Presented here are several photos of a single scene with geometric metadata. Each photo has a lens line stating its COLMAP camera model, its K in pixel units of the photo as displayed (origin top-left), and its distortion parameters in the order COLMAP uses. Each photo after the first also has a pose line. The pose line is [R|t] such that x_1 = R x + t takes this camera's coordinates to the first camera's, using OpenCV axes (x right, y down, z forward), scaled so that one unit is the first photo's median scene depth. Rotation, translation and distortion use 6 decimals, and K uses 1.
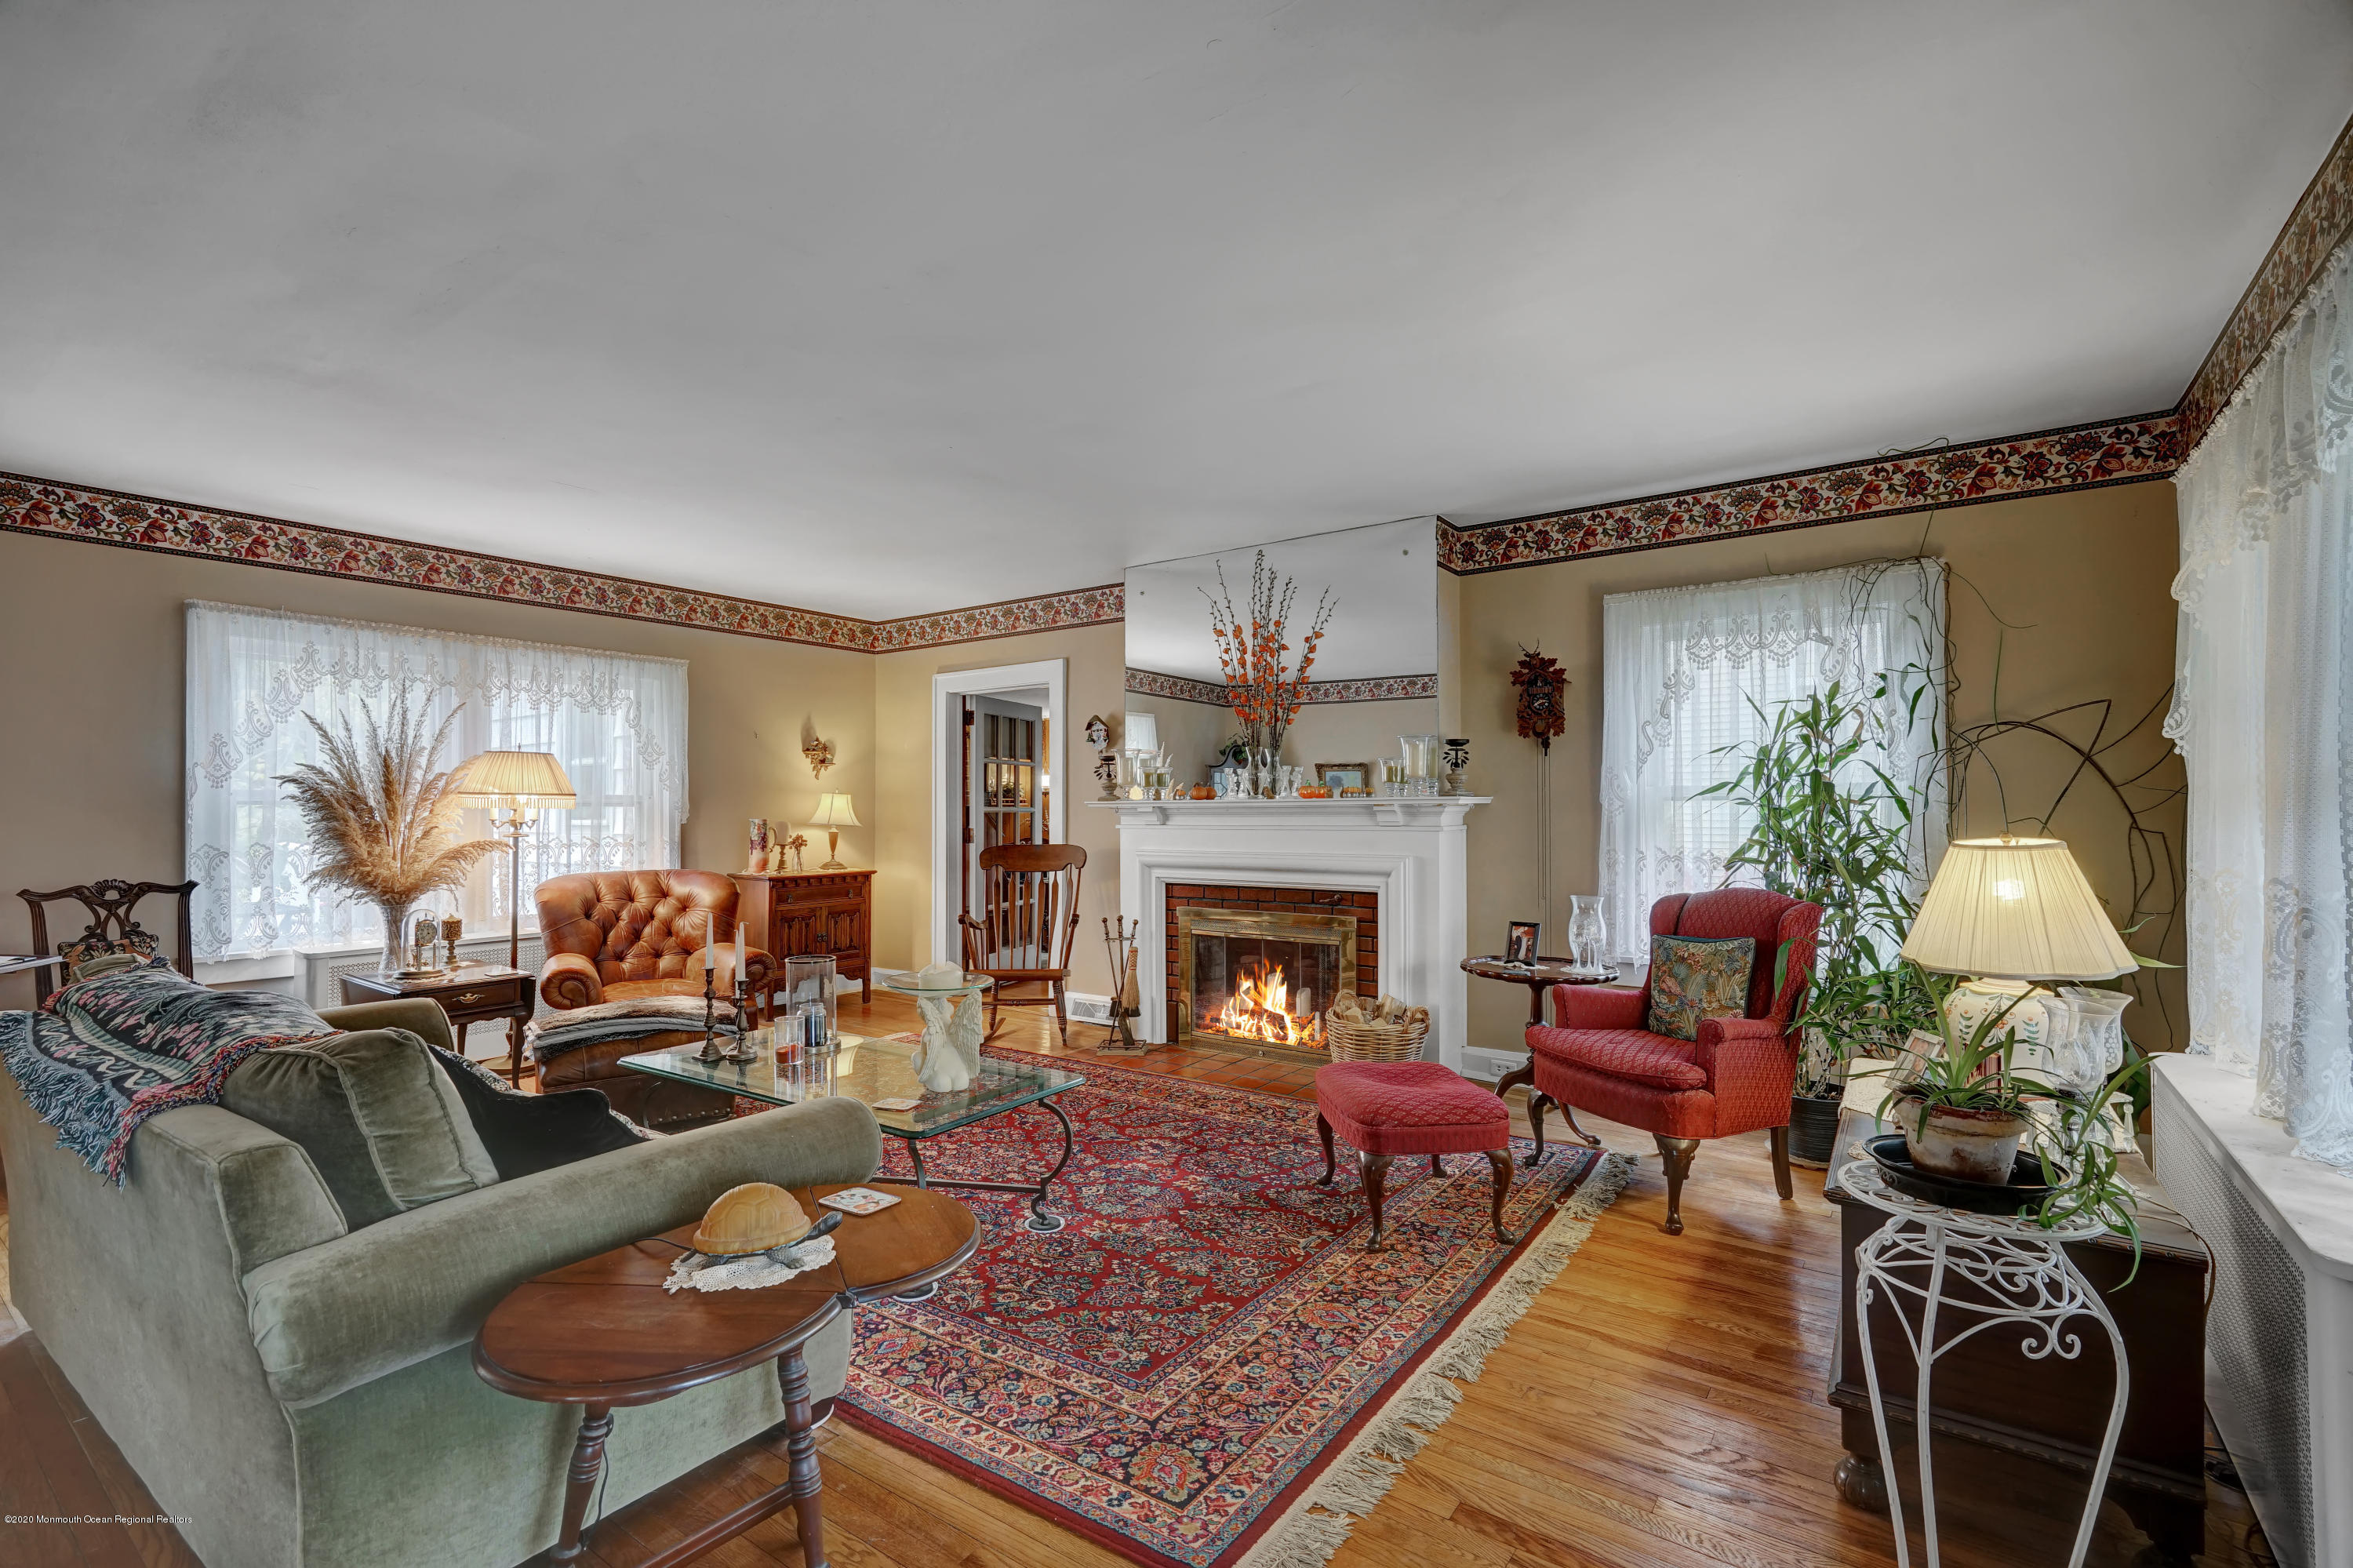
lens RADIAL K [[1059.3, 0, 1162.4], [0, 1059.3, 777.3], [0, 0, 1]] dist [-0.007966, 0.004231]
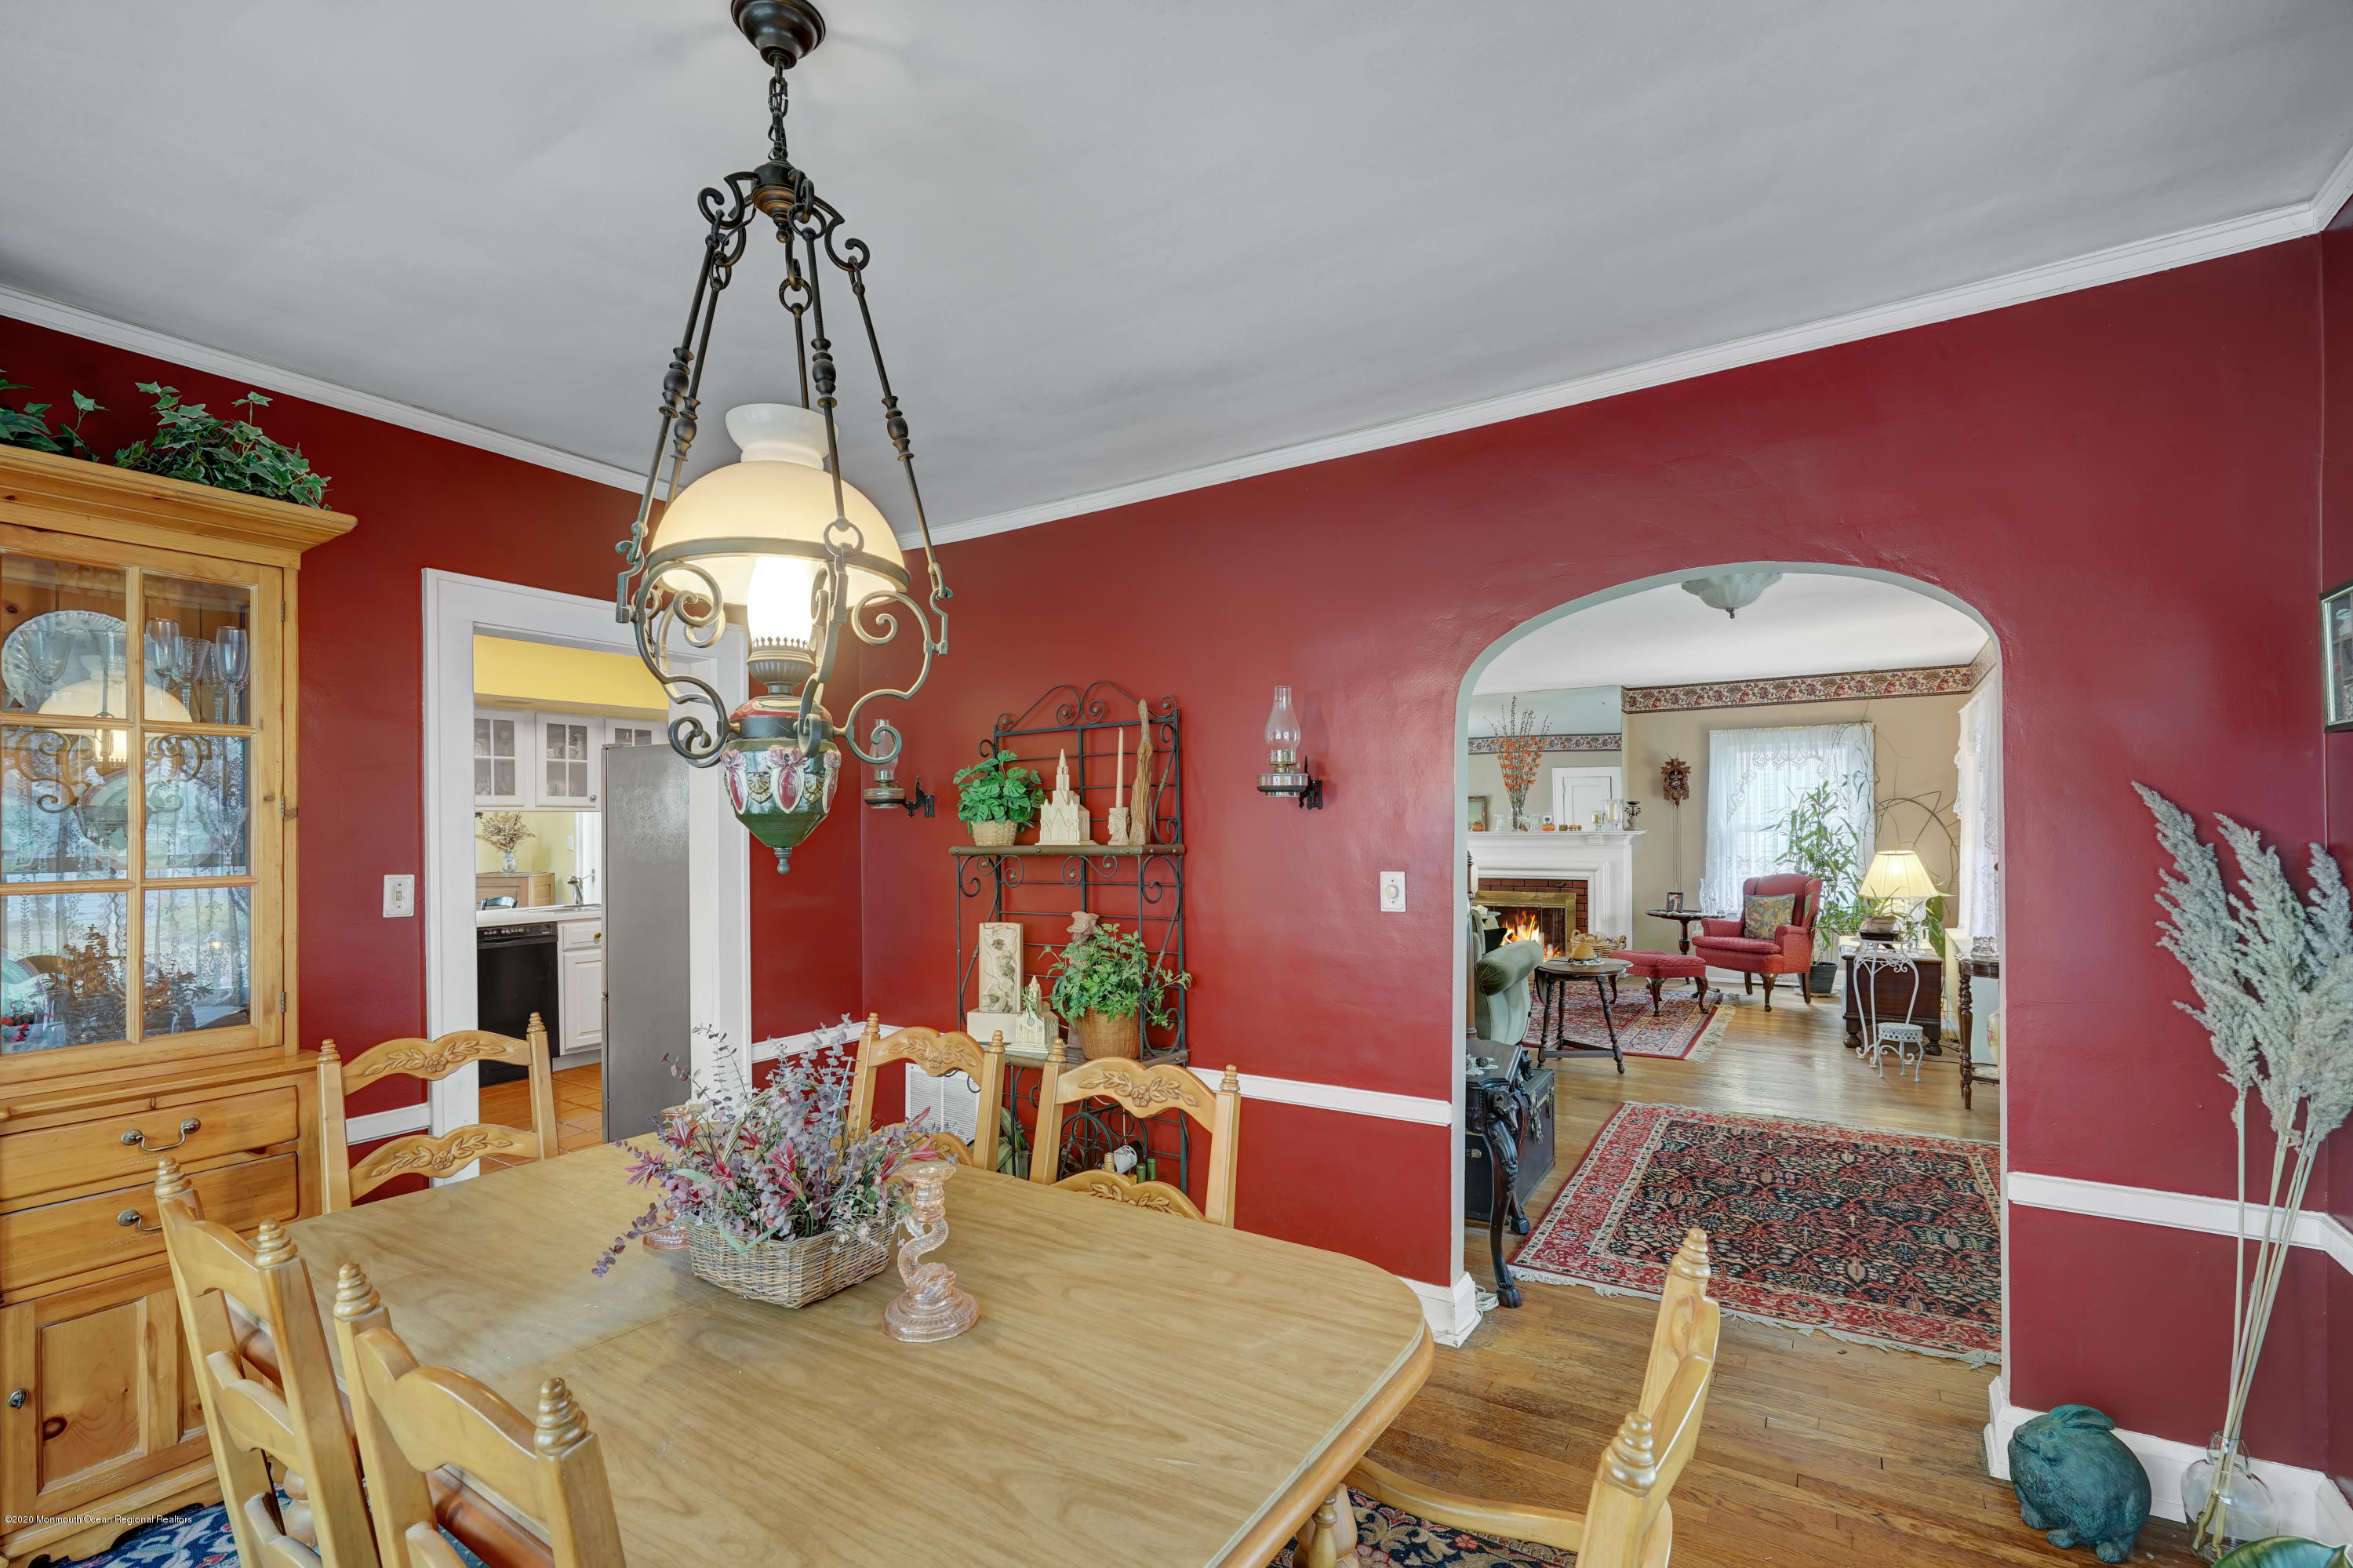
lens RADIAL K [[1059.3, 0, 1166.5], [0, 1059.3, 804.6], [0, 0, 1]] dist [-0.007966, 0.004231]
pose [[0.998340, -0.006599, 0.057210, -0.760827], [0.005639, 0.999841, 0.016932, -0.073390], [-0.057312, -0.016582, 0.998219, -0.990586]]
